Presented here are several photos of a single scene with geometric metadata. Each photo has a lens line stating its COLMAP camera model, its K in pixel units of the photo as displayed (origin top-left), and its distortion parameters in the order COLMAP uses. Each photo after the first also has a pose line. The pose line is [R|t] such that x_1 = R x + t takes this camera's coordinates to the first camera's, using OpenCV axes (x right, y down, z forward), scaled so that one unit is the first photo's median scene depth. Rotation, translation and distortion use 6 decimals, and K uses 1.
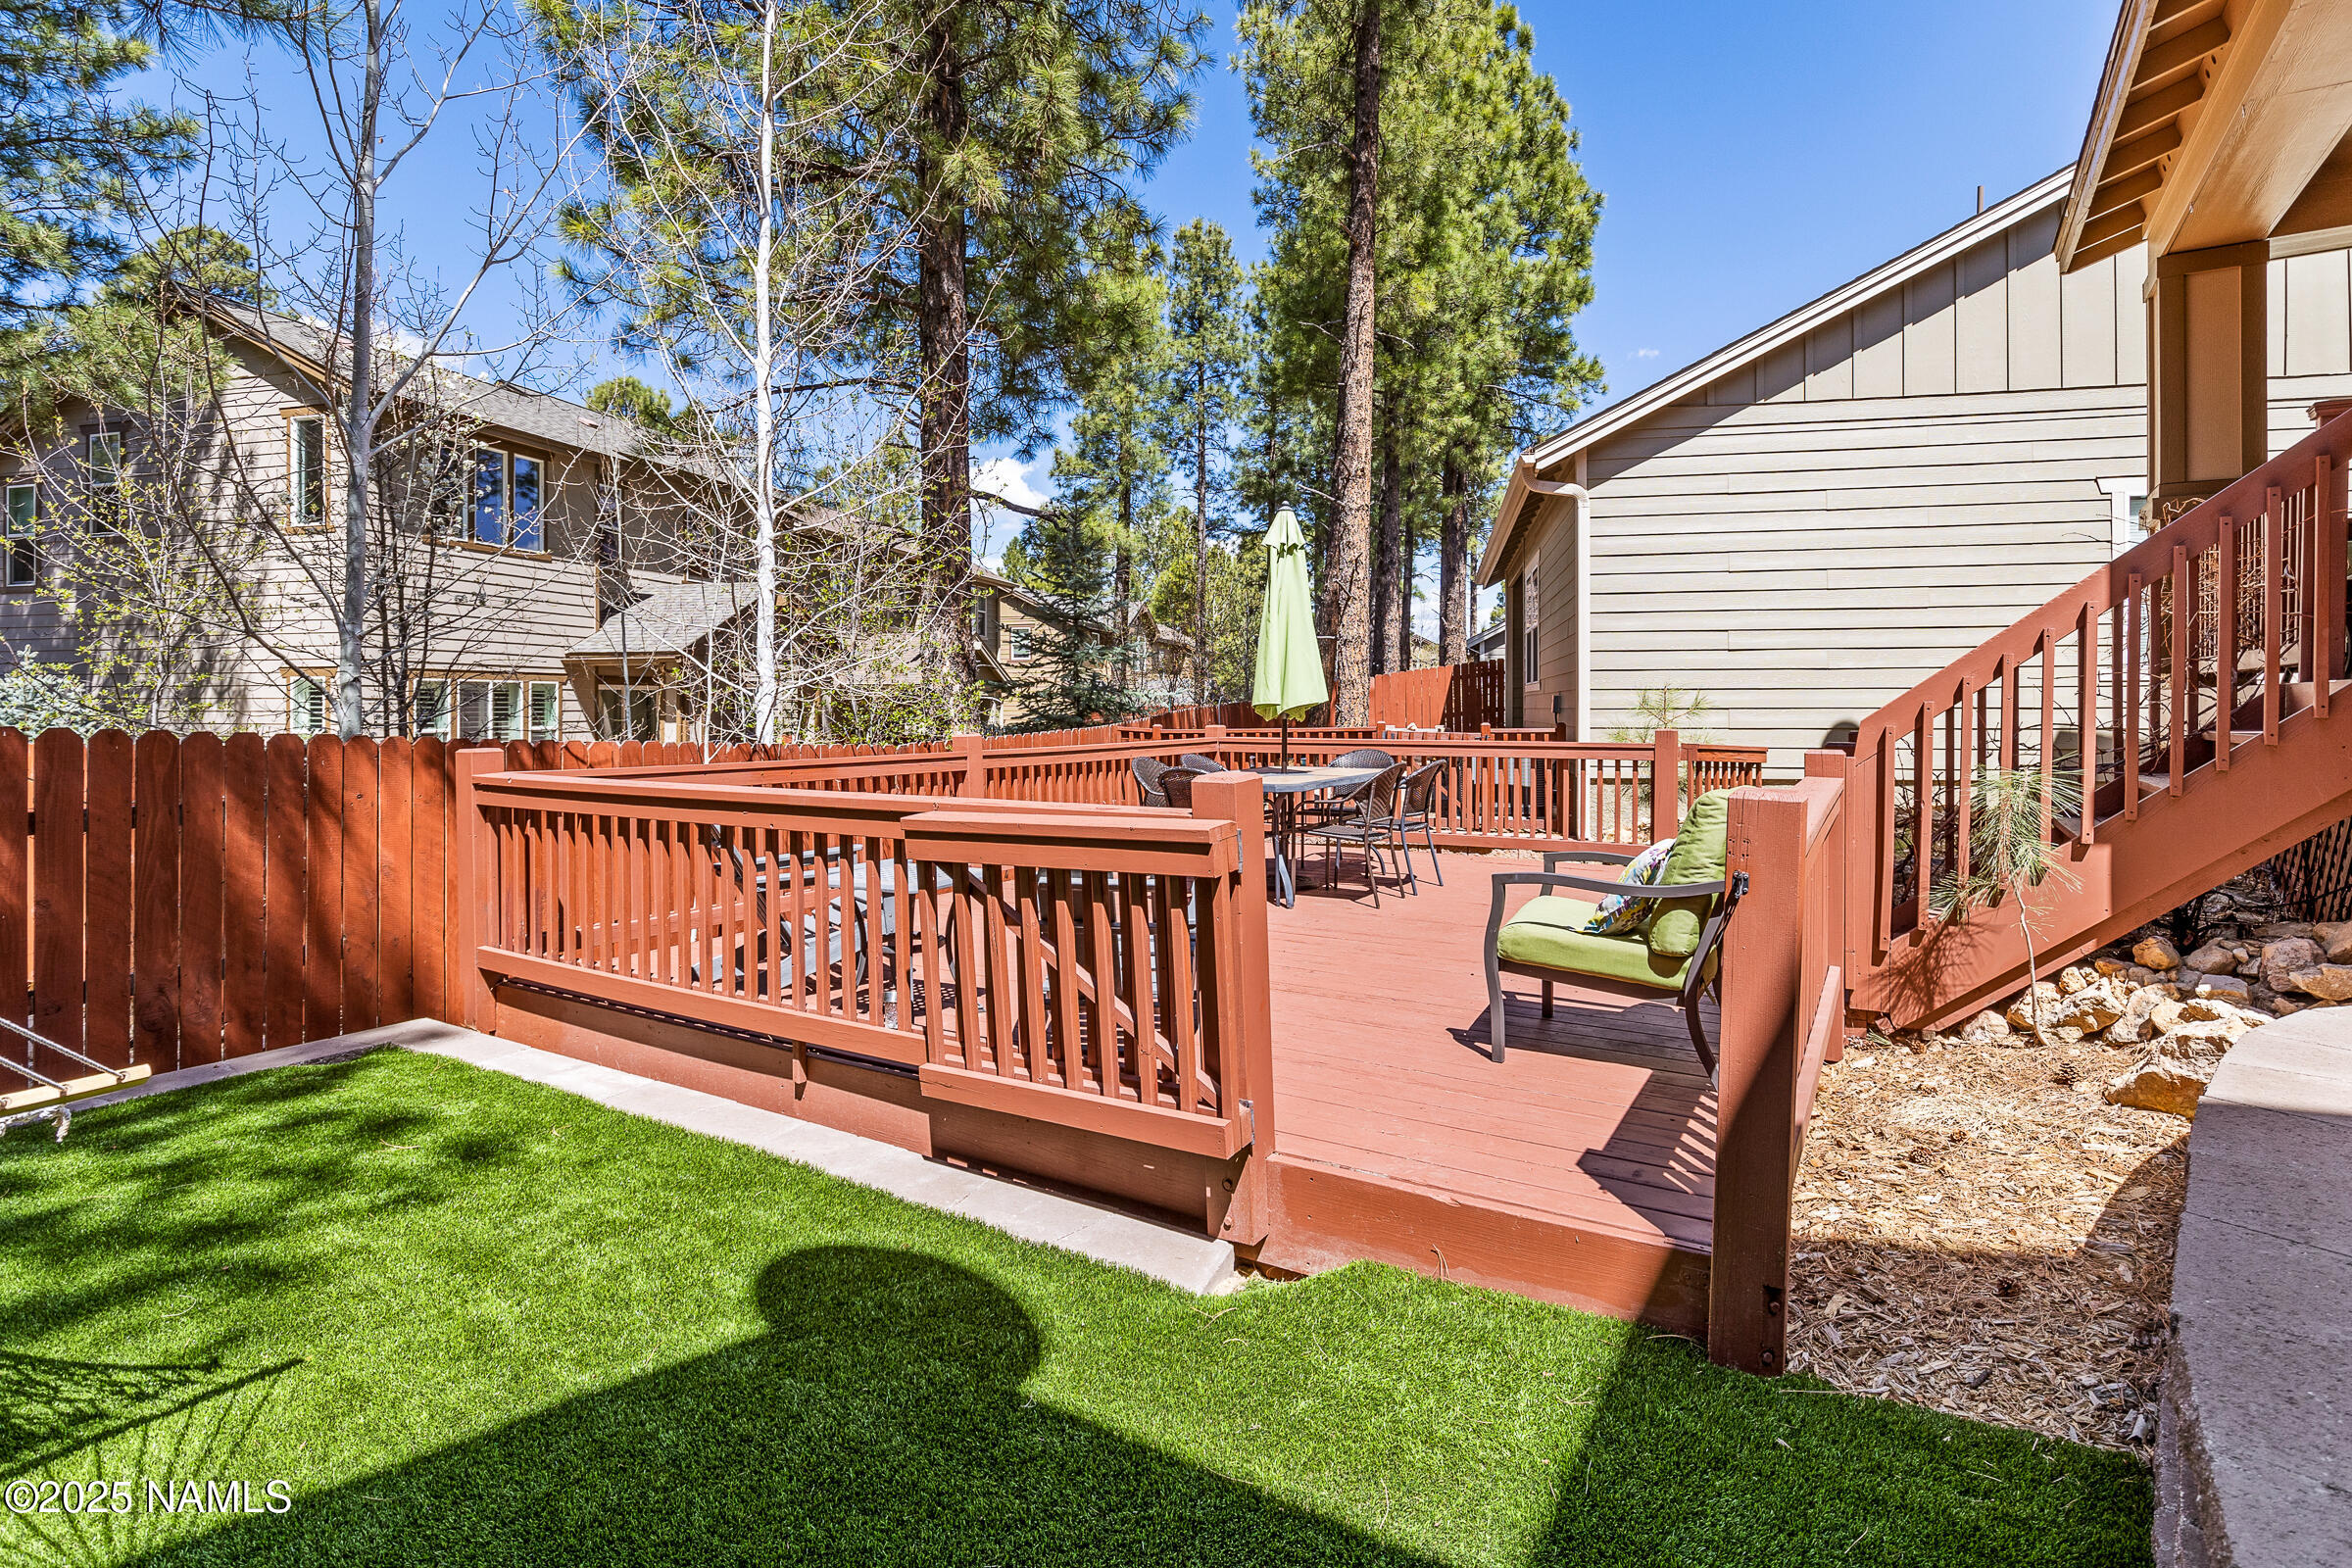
lens RADIAL K [[1181.1, 0, 1204.3], [0, 1181.1, 722.2], [0, 0, 1]] dist [-0.001655, 0.002289]
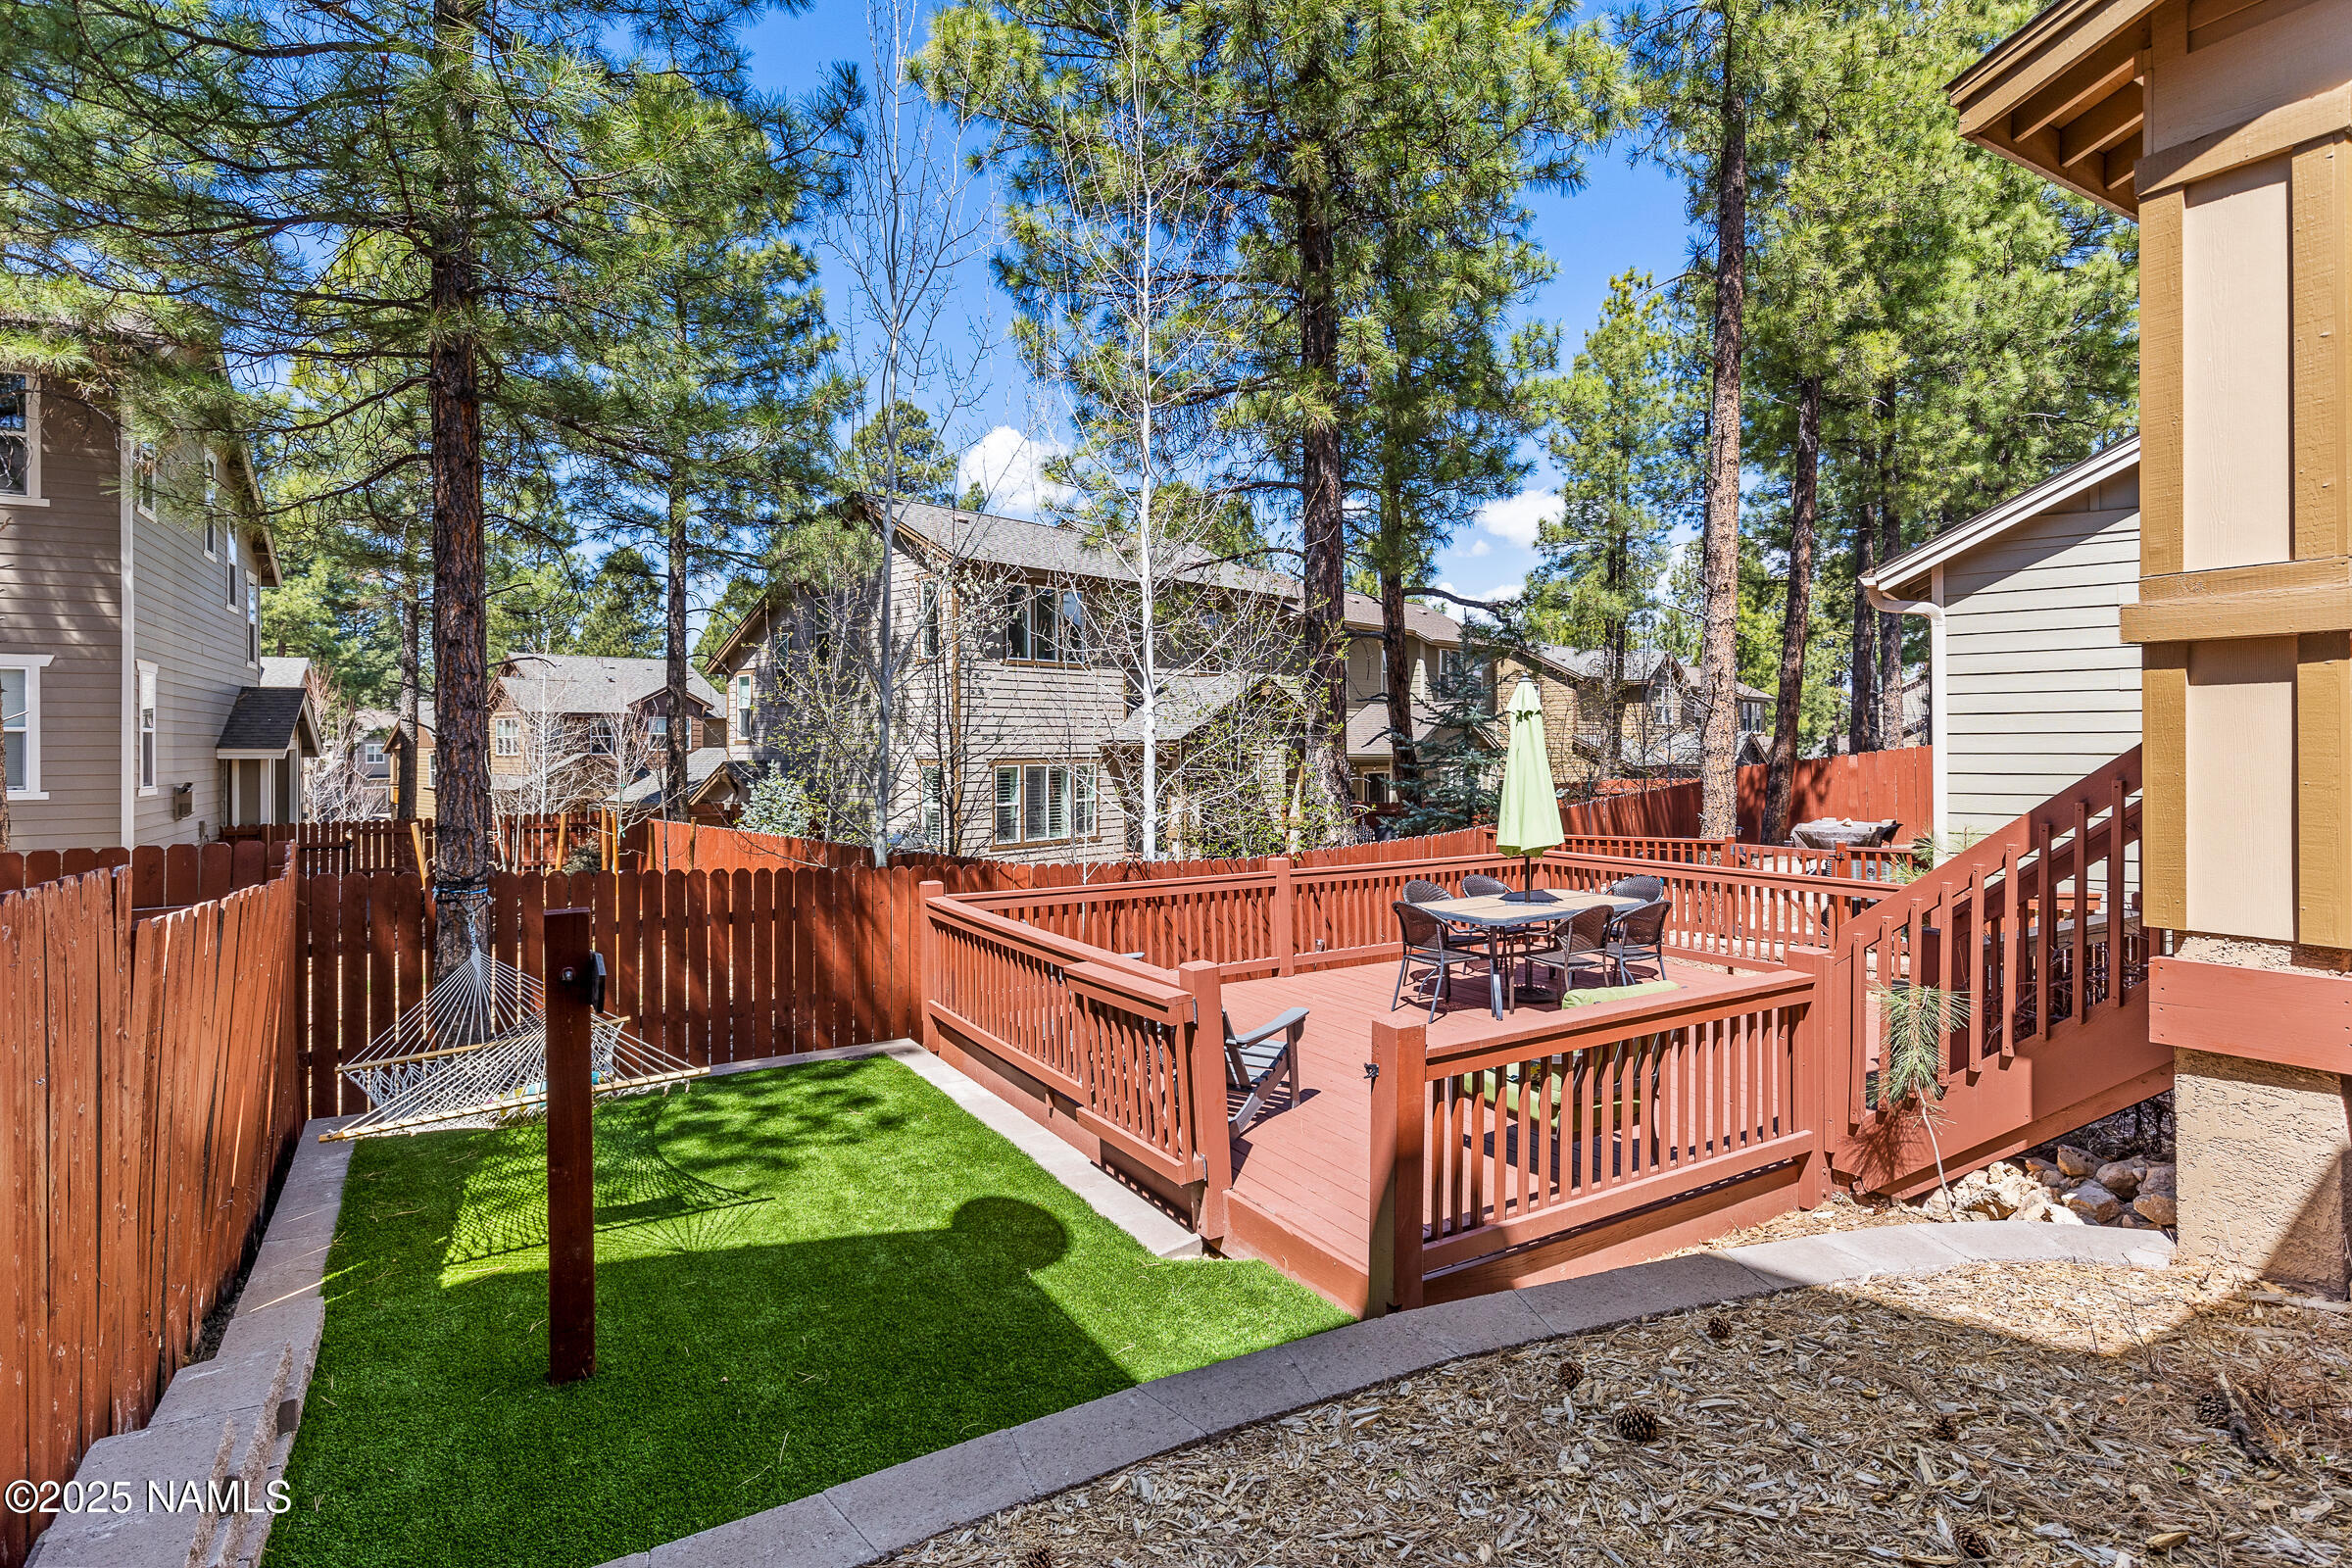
lens RADIAL K [[1171.0, 0, 1173.4], [0, 1171.0, 763.1], [0, 0, 1]] dist [0.012924, 0.000409]
pose [[0.887674, 0.000971, -0.460472, 0.562332], [-0.002441, 0.999994, -0.002595, -0.176314], [0.460467, 0.003428, 0.887670, -0.390747]]
